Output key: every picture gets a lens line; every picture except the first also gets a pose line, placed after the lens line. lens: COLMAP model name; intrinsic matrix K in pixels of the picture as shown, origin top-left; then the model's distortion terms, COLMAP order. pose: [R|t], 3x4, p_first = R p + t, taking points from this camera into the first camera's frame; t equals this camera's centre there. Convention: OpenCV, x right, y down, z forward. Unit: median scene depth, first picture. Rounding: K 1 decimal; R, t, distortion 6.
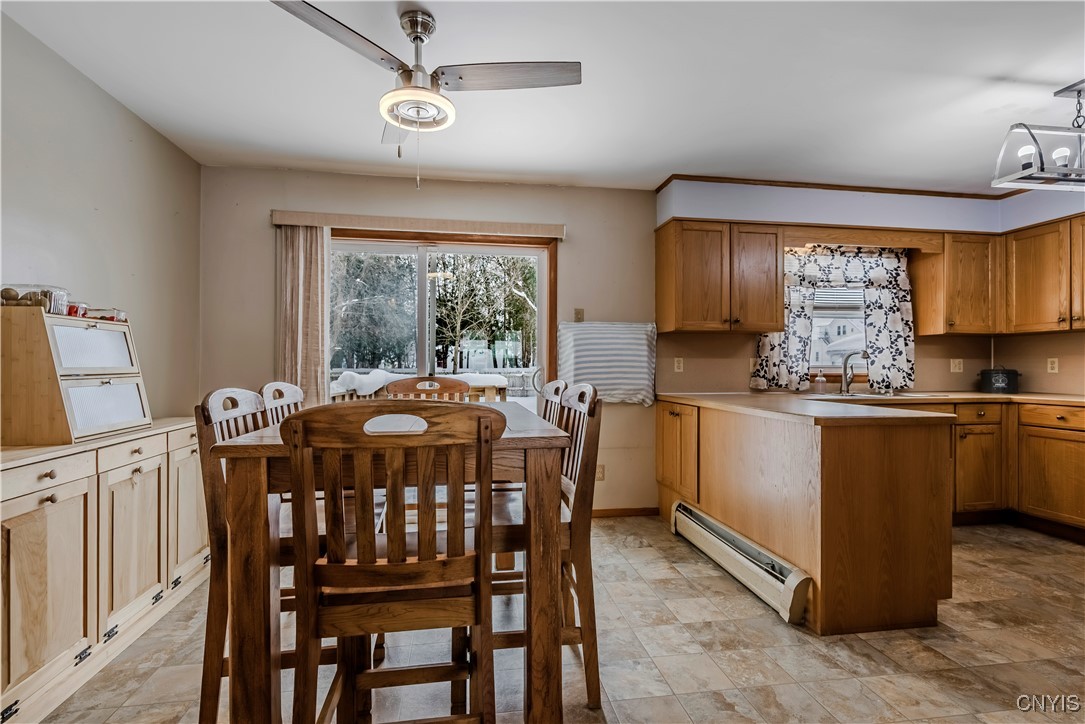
lens RADIAL K [[524.0, 0, 534.5], [0, 524.0, 362.4], [0, 0, 1]] dist [-0.003289, 0.001129]
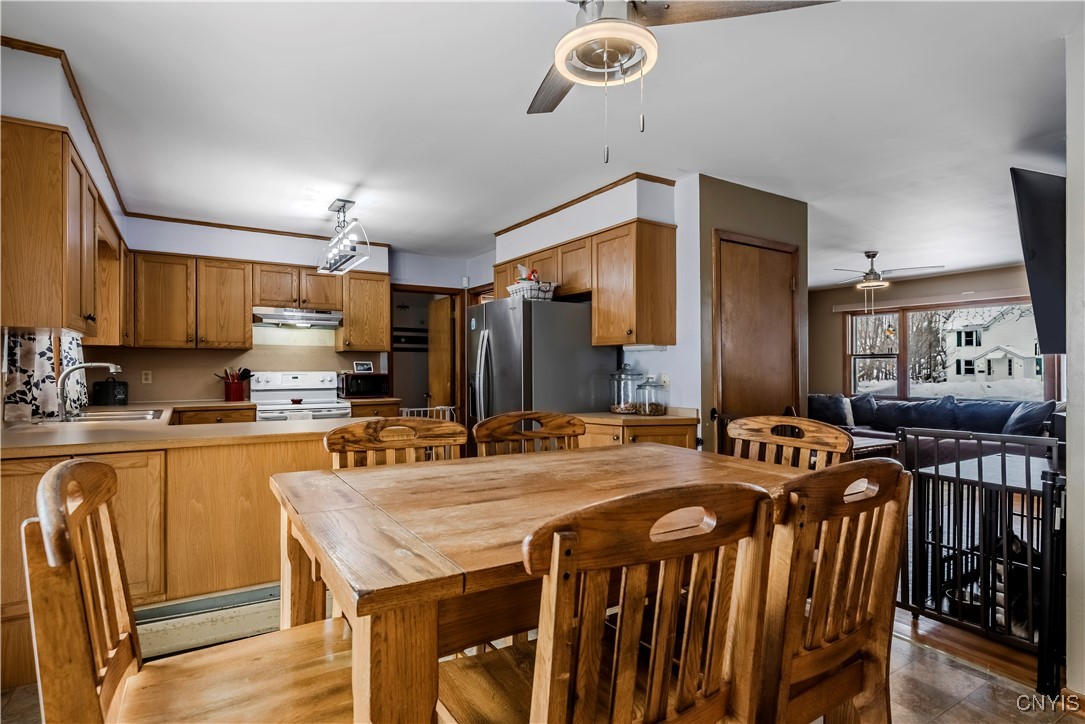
lens RADIAL K [[552.6, 0, 537.6], [0, 552.6, 370.6], [0, 0, 1]] dist [0.001814, -0.000285]
pose [[-0.389497, -0.007351, 0.920998, -0.468350], [-0.012321, 0.999920, 0.002770, -0.022547], [-0.920945, -0.010269, -0.389557, 0.743026]]
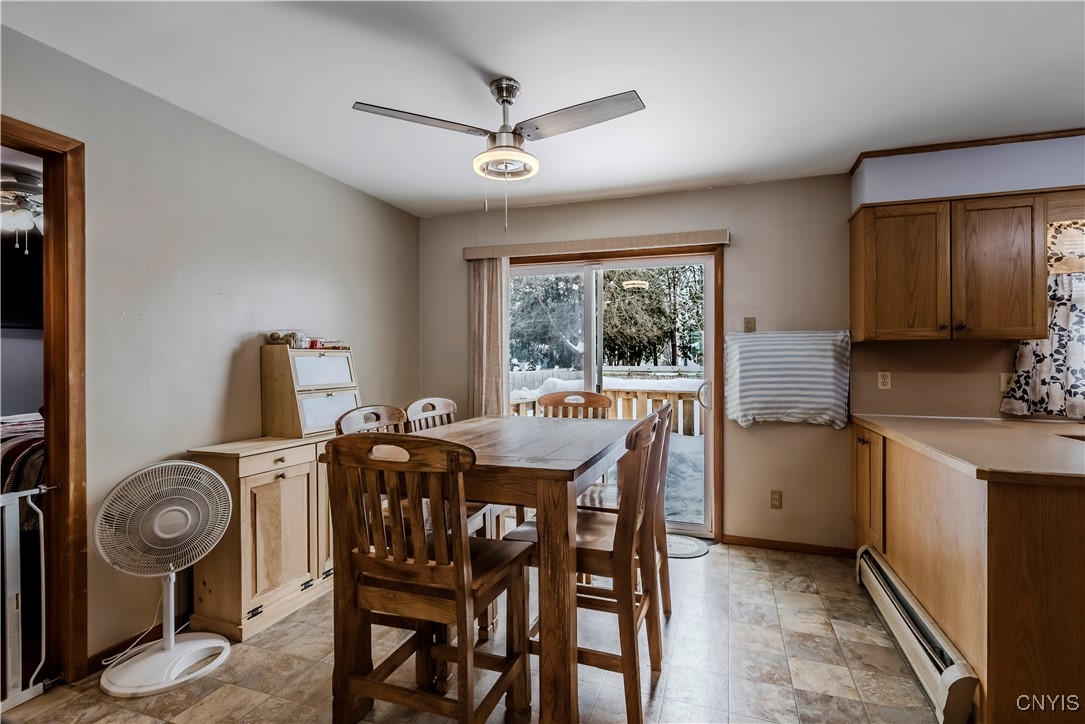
lens RADIAL K [[524.0, 0, 535.7], [0, 524.0, 361.4], [0, 0, 1]] dist [-0.003289, 0.001129]
pose [[0.877110, -0.000469, -0.480289, 0.203704], [0.003309, 0.999982, 0.005066, -0.033361], [0.480278, -0.006033, 0.877096, 0.018694]]
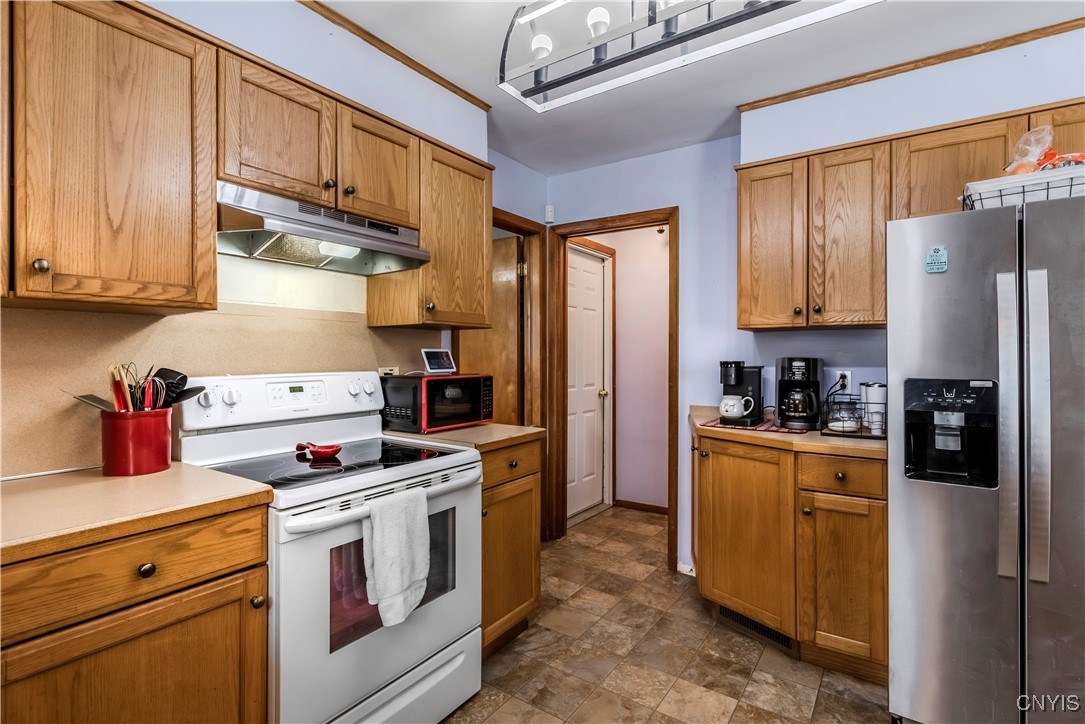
lens RADIAL K [[524.0, 0, 541.2], [0, 524.0, 351.4], [0, 0, 1]] dist [-0.003289, 0.001129]
pose [[-0.727124, -0.001552, 0.686505, 0.548195], [-0.012198, 0.999869, -0.010658, -0.028697], [-0.686398, -0.016124, -0.727047, 0.977773]]
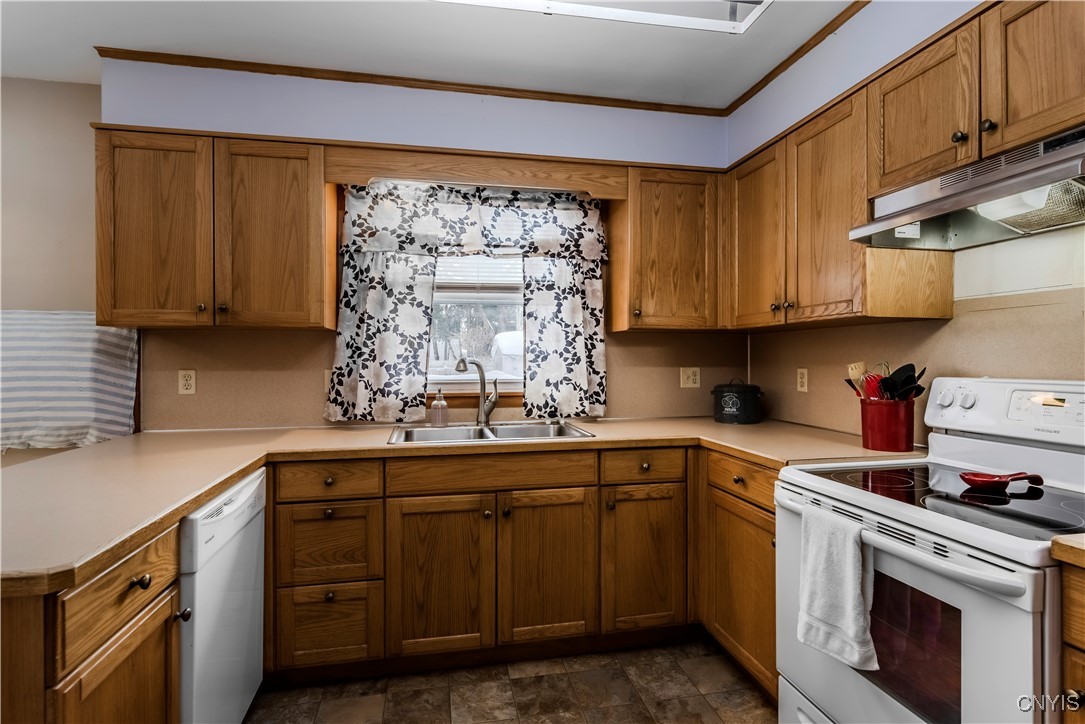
lens RADIAL K [[552.6, 0, 543.9], [0, 552.6, 358.3], [0, 0, 1]] dist [0.001814, -0.000285]
pose [[0.999032, -0.003091, 0.043881, 0.702087], [0.002607, 0.999935, 0.011100, -0.030601], [-0.043912, -0.010975, 0.998975, 0.375940]]
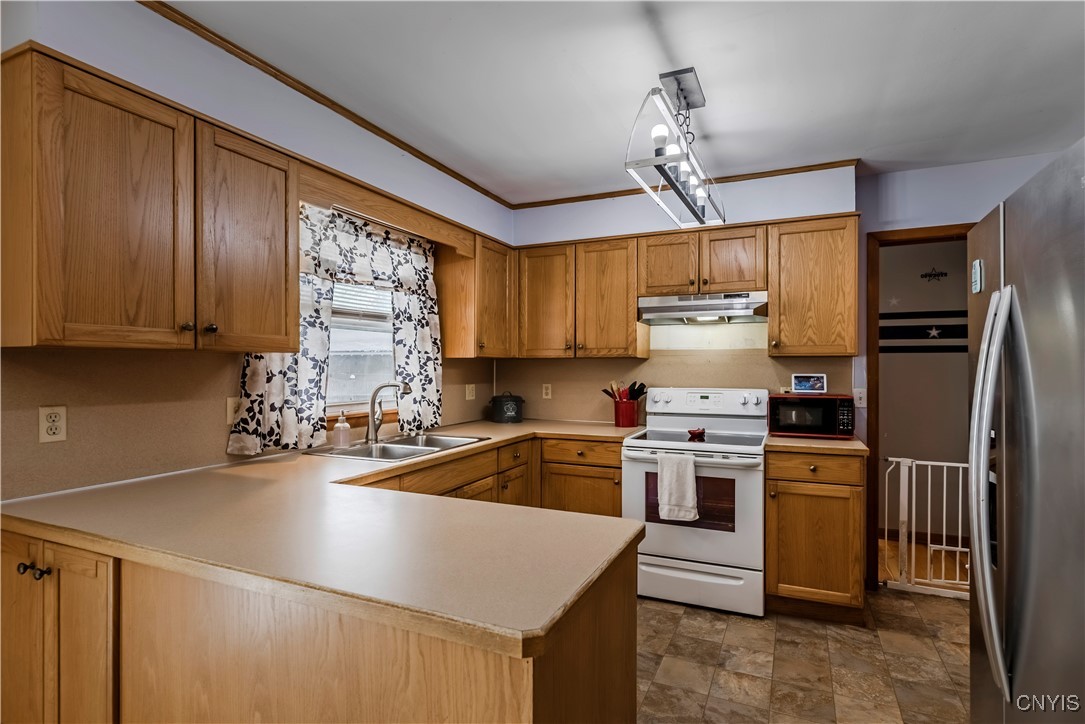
lens RADIAL K [[552.6, 0, 545.5], [0, 552.6, 368.1], [0, 0, 1]] dist [0.001814, -0.000285]
pose [[0.552279, -0.003303, 0.833653, 0.134094], [-0.008495, 0.999918, 0.009589, -0.050841], [-0.833616, -0.012378, 0.552206, 0.462921]]
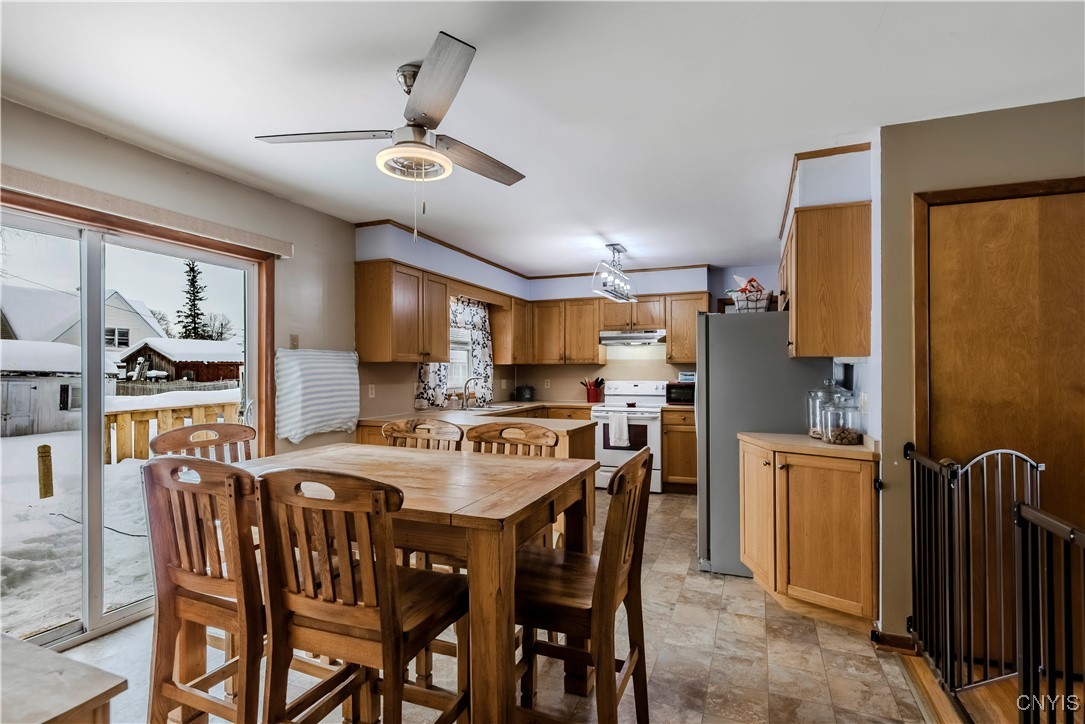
lens RADIAL K [[524.0, 0, 538.3], [0, 524.0, 371.9], [0, 0, 1]] dist [-0.003289, 0.001129]
pose [[0.522692, -0.004236, 0.852511, -0.498361], [-0.005513, 0.999950, 0.008348, -0.048917], [-0.852504, -0.009064, 0.522642, 0.154224]]
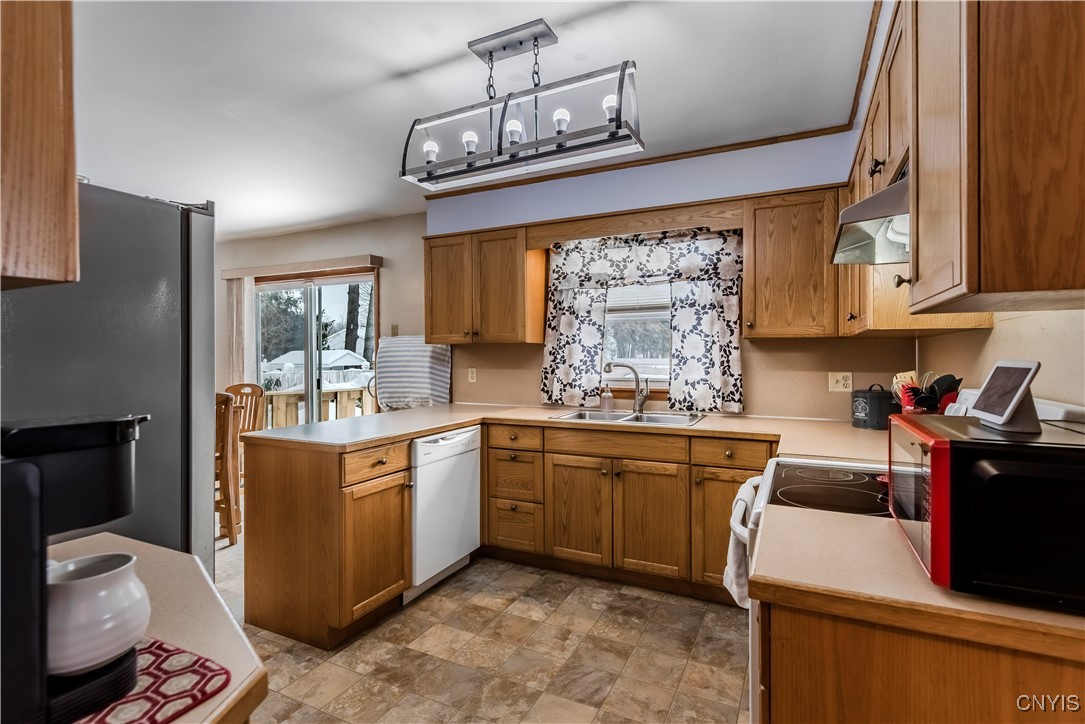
lens RADIAL K [[524.0, 0, 538.2], [0, 524.0, 359.0], [0, 0, 1]] dist [-0.003289, 0.001129]
pose [[0.813219, 0.001279, -0.581956, 1.043583], [0.009087, 0.999848, 0.014895, -0.043789], [0.581886, -0.017401, 0.813084, 0.263010]]
